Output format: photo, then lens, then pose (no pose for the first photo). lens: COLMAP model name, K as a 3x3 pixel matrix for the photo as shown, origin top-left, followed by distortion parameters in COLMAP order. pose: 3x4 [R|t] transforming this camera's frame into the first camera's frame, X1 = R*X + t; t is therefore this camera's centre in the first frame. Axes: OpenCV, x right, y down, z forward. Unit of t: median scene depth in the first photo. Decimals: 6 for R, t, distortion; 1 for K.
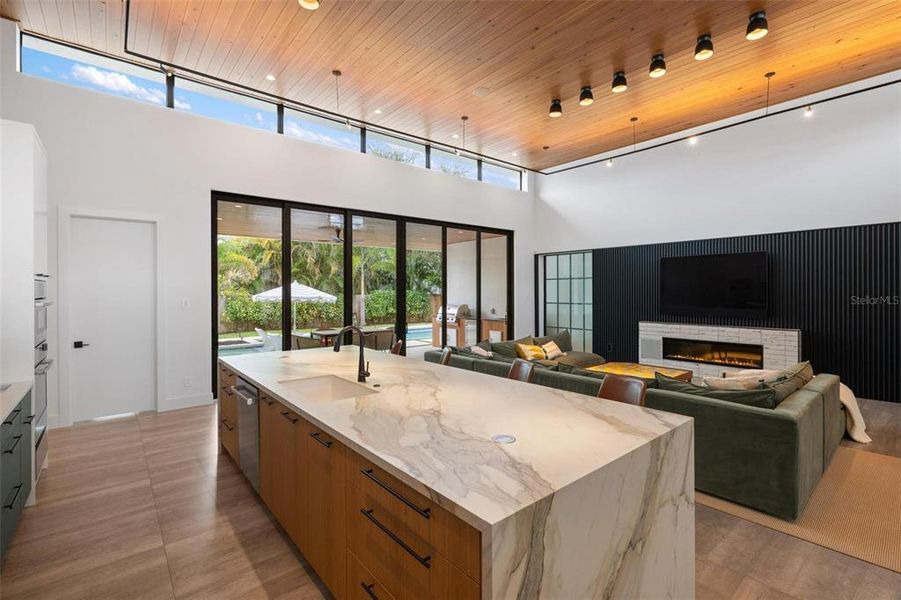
lens RADIAL K [[410.7, 0, 450.5], [0, 410.7, 300.0], [0, 0, 1]] dist [-0.000744, 0.000026]
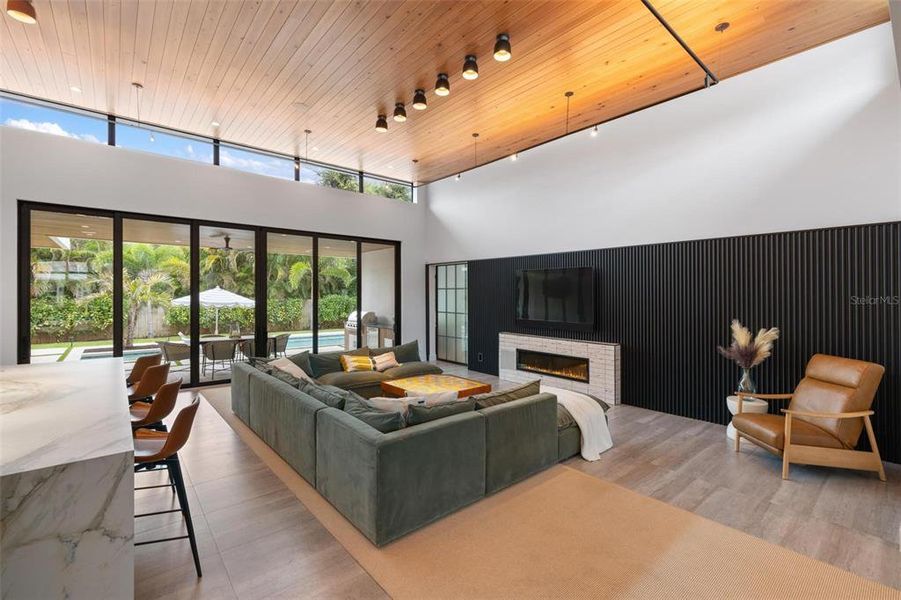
lens RADIAL K [[399.8, 0, 452.9], [0, 399.8, 303.5], [0, 0, 1]] dist [0.003046, 0.000359]
pose [[0.999887, 0.011114, 0.010165, 0.431109], [-0.011117, 0.999938, 0.000268, -0.024478], [-0.010162, -0.000381, 0.999948, 0.008812]]
